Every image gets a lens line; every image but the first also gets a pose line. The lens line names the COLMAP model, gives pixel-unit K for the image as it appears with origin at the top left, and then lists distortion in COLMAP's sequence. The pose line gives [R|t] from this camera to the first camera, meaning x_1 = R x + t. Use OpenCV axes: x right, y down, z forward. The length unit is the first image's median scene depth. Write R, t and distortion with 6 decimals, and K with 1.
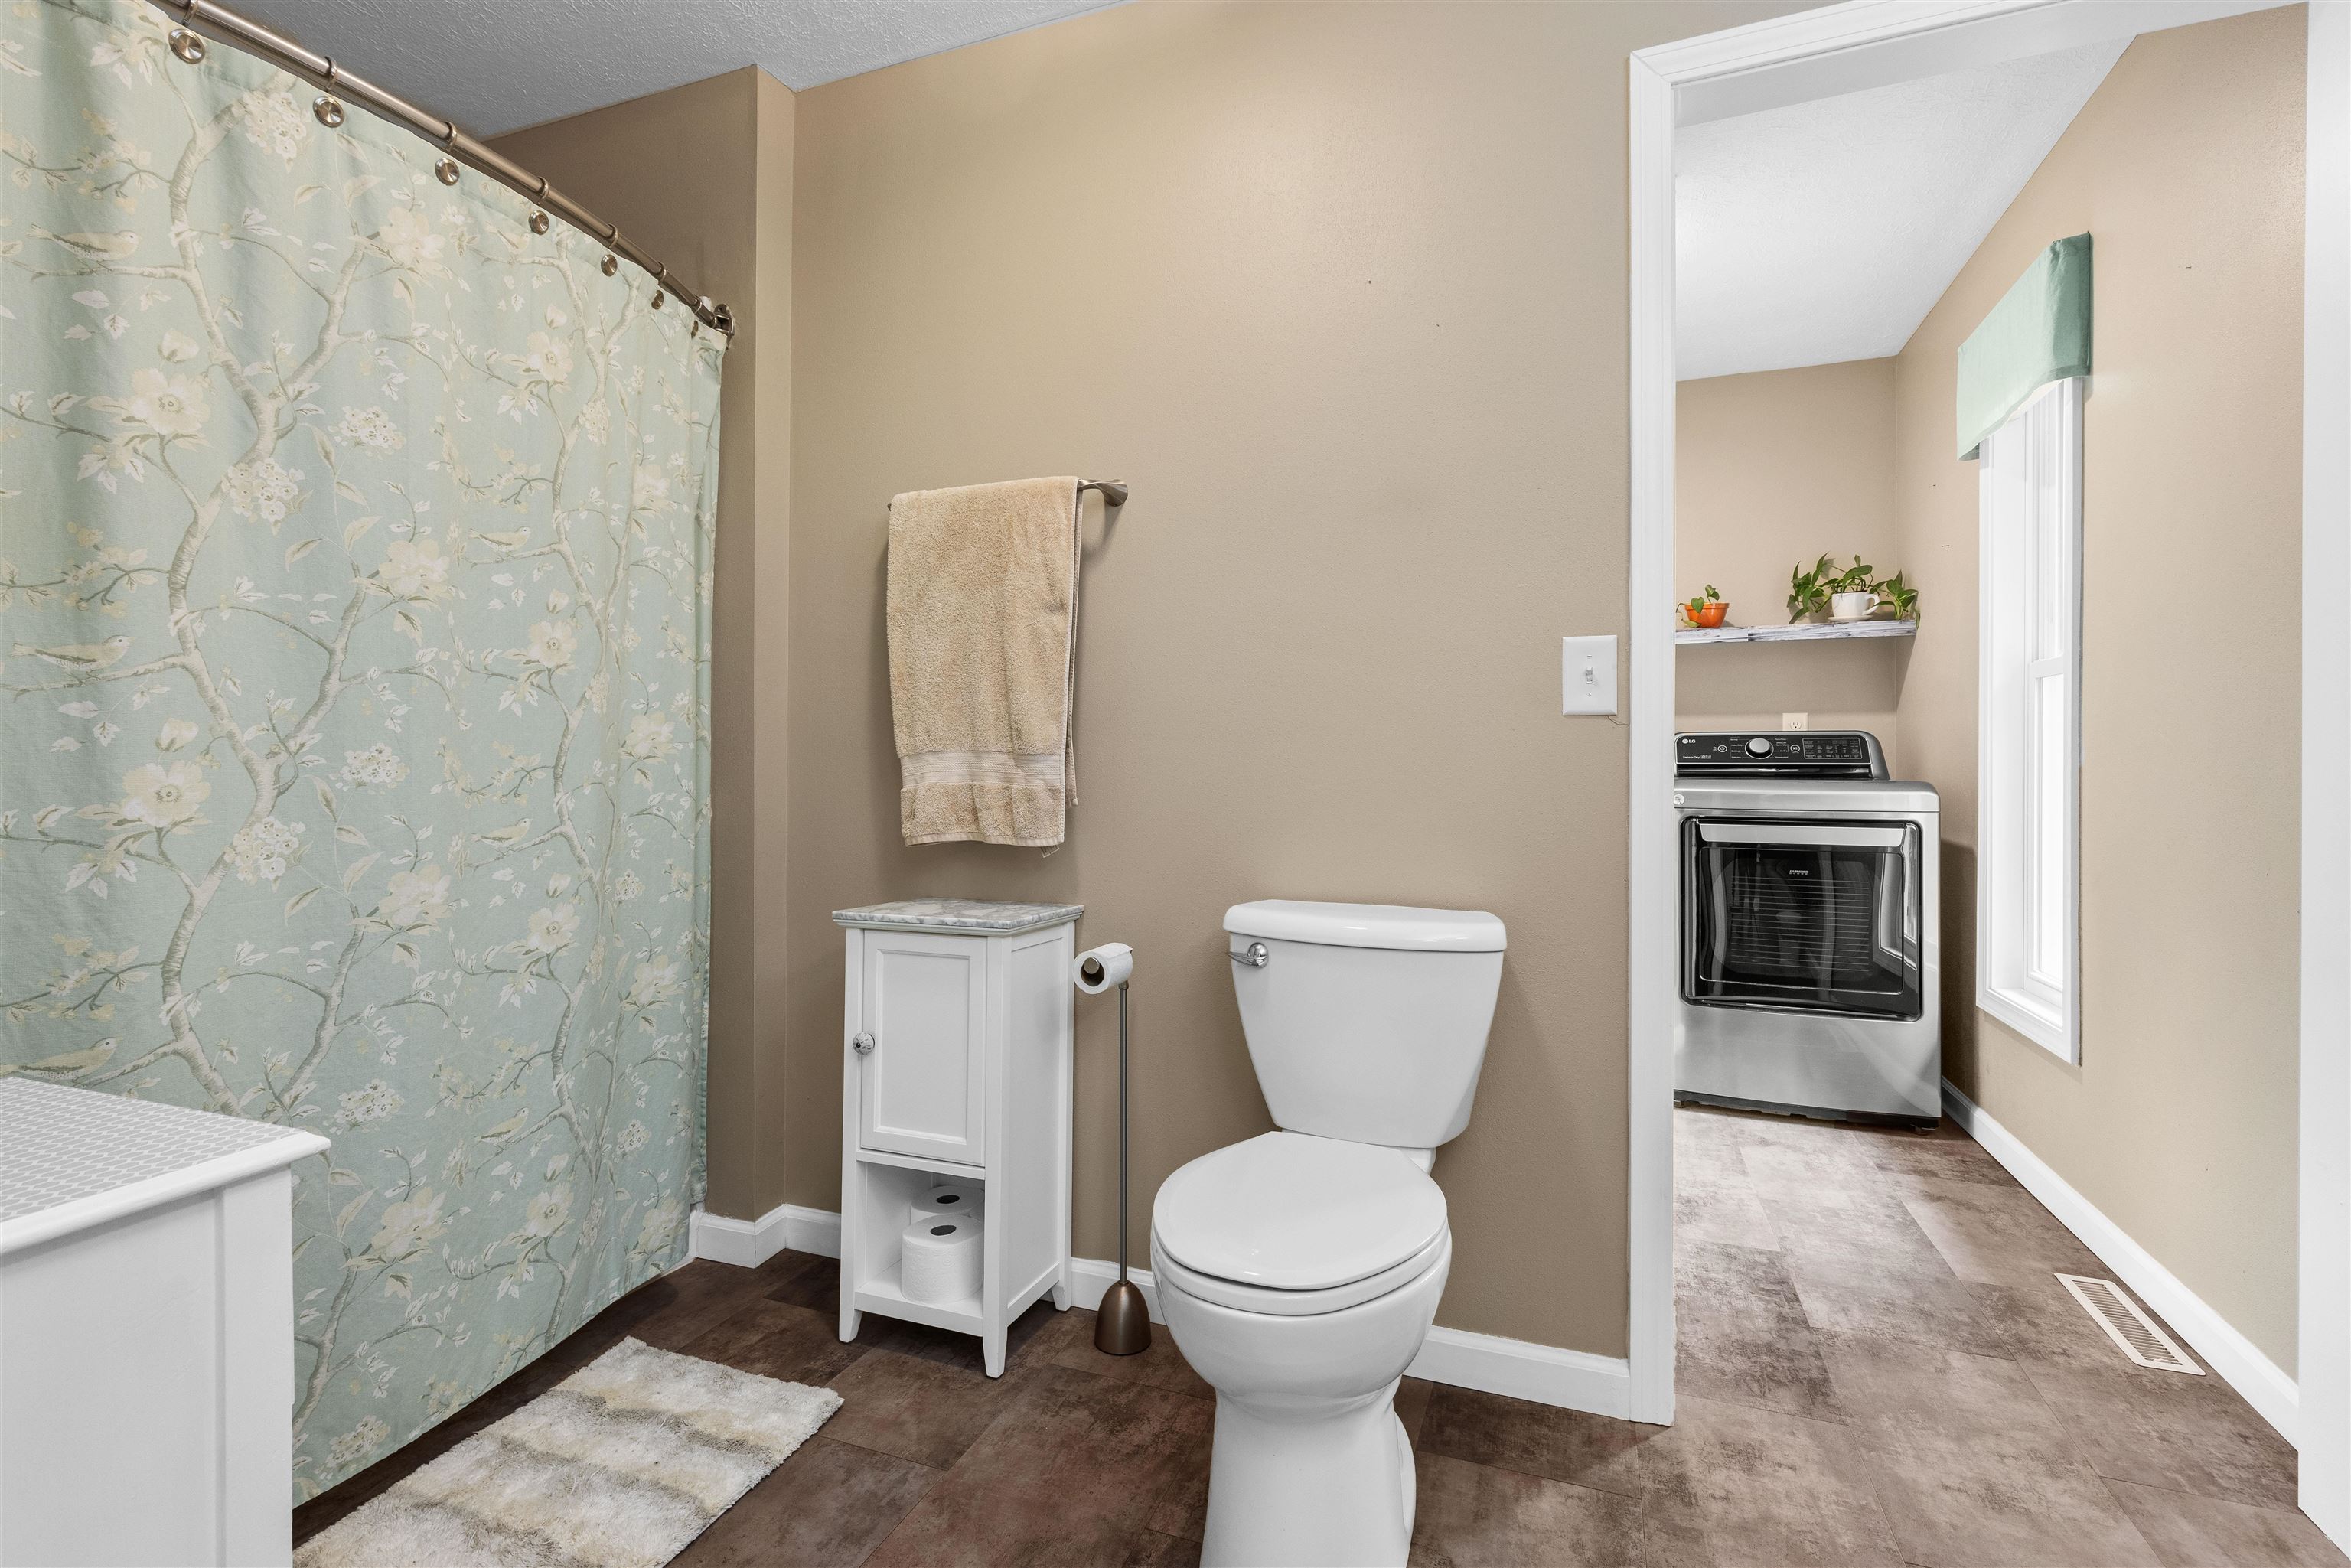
lens RADIAL K [[1067.0, 0, 1172.1], [0, 1067.0, 771.8], [0, 0, 1]] dist [-0.005579, -0.000555]
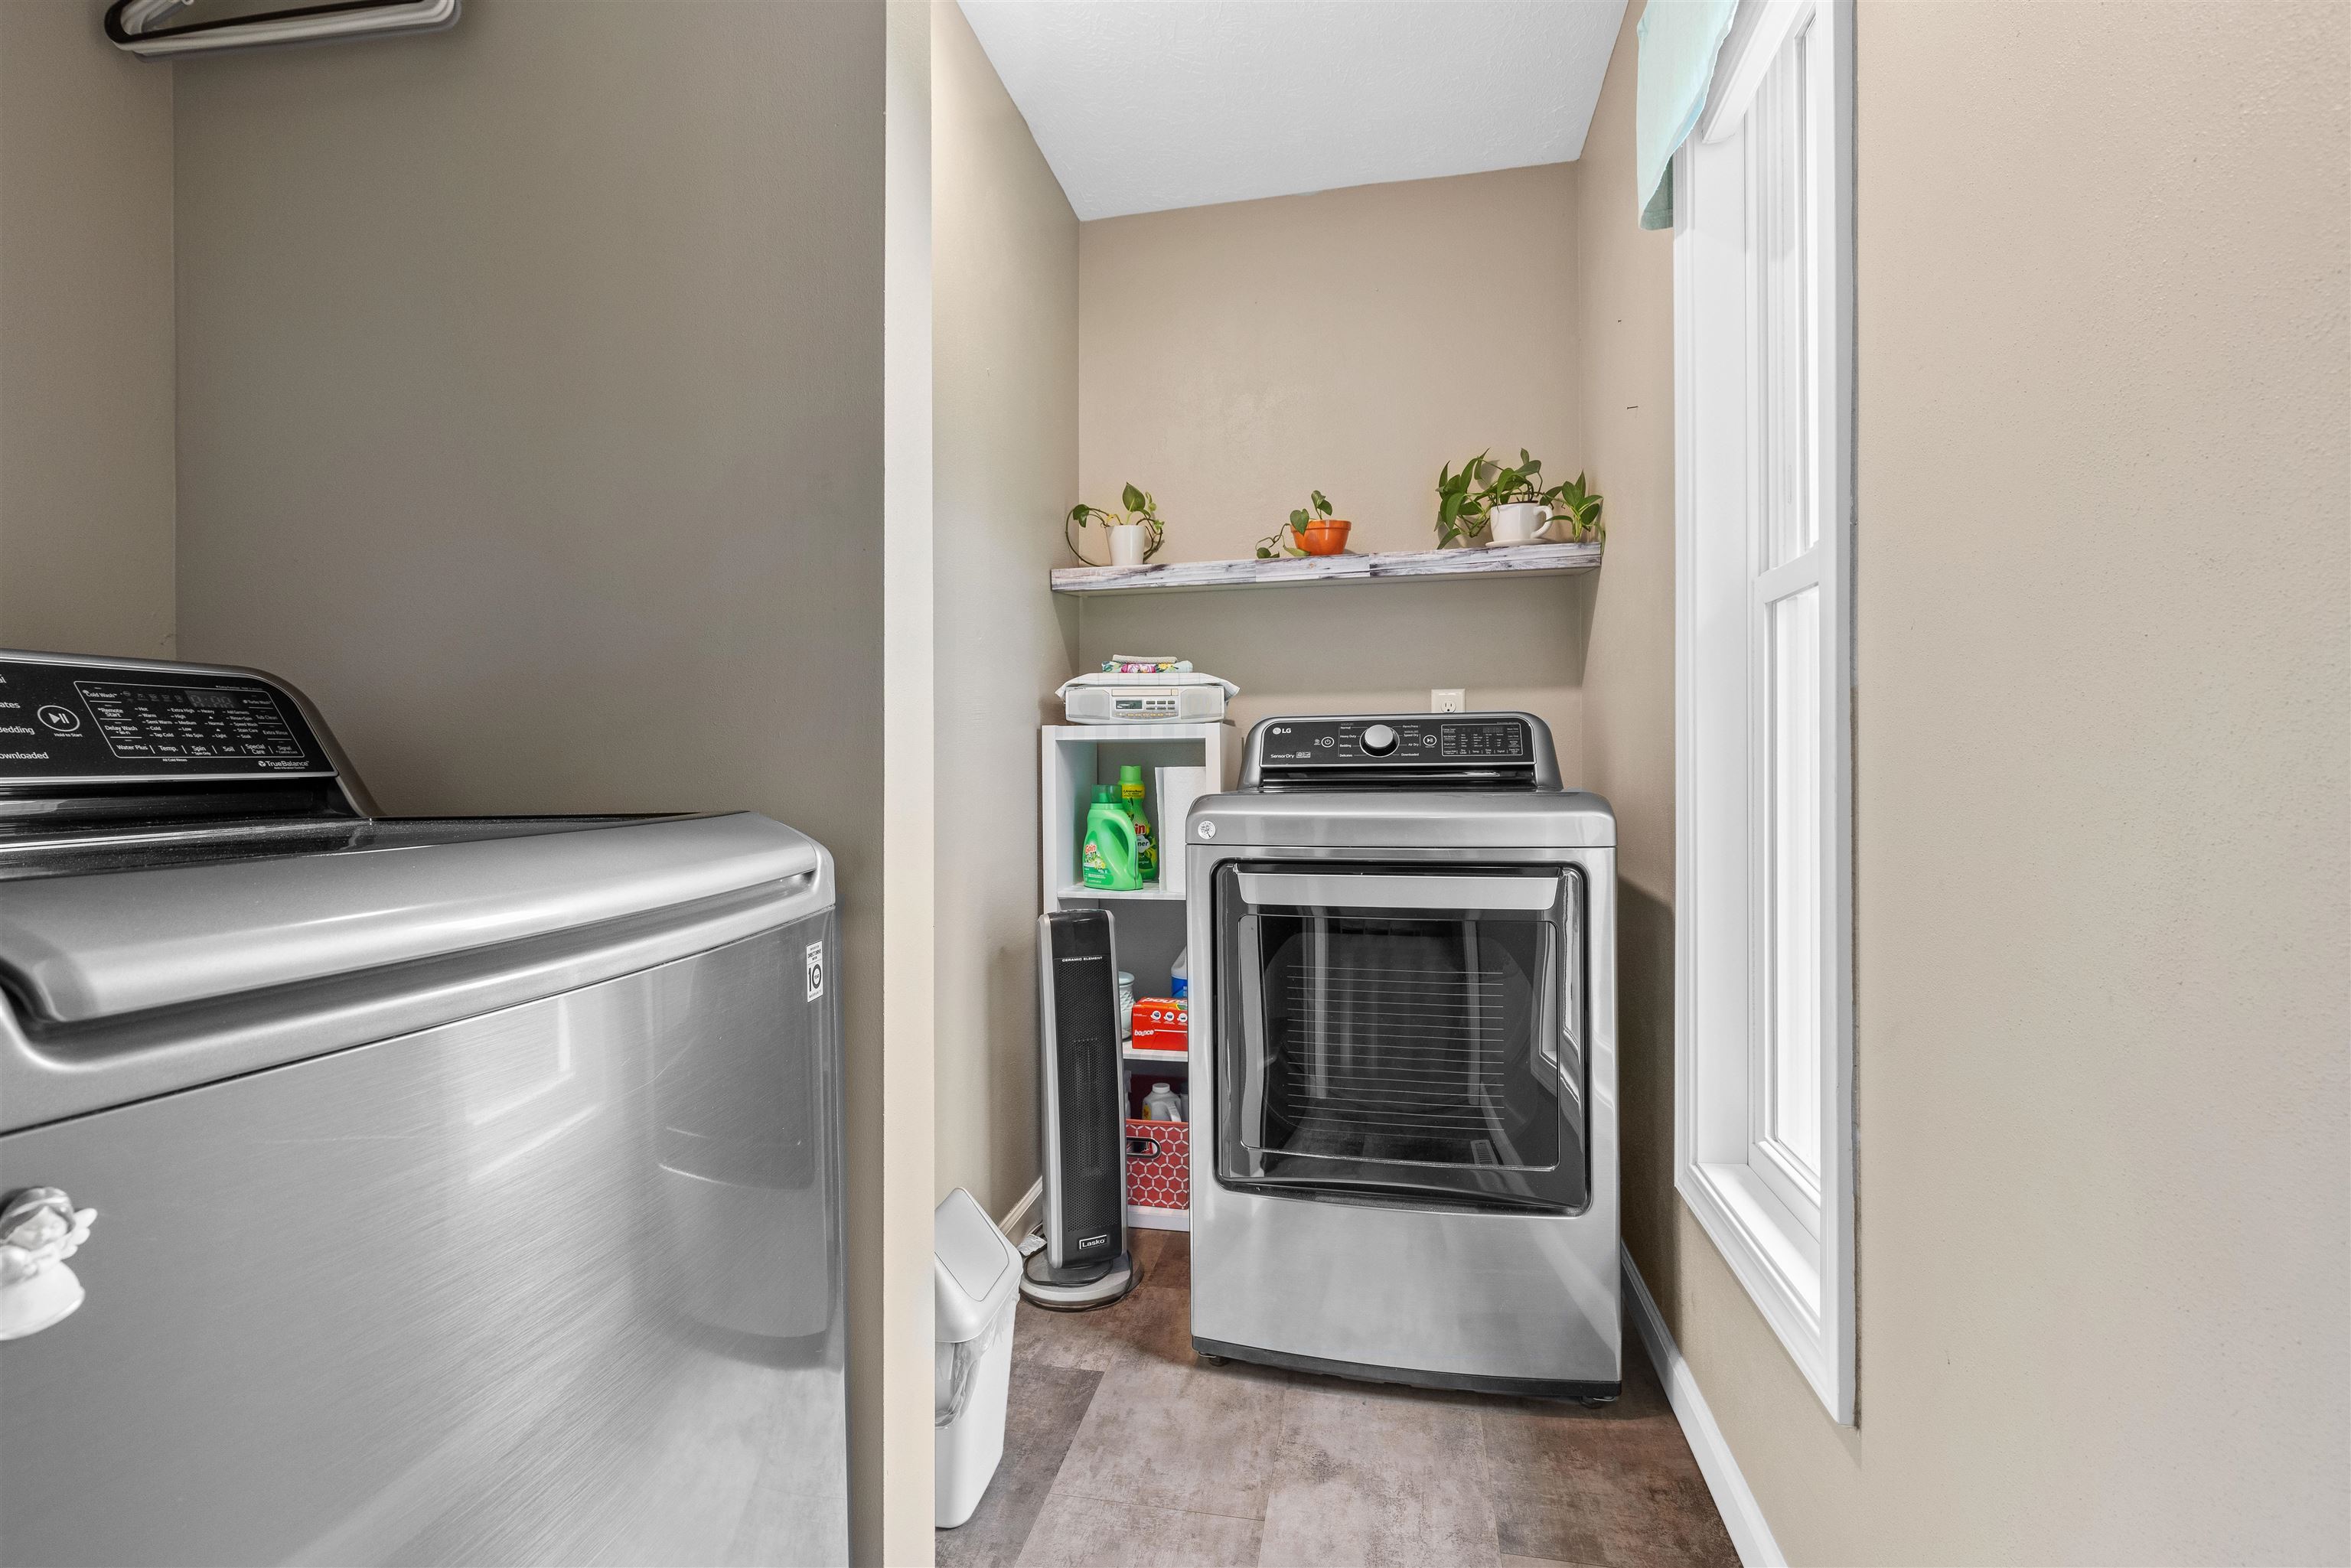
lens RADIAL K [[1067.0, 0, 1179.4], [0, 1067.0, 782.0], [0, 0, 1]] dist [-0.005579, -0.000555]
pose [[0.983629, -0.010775, 0.179881, 0.322758], [0.009317, 0.999917, 0.008946, -0.004272], [-0.179962, -0.007123, 0.983648, 0.398929]]
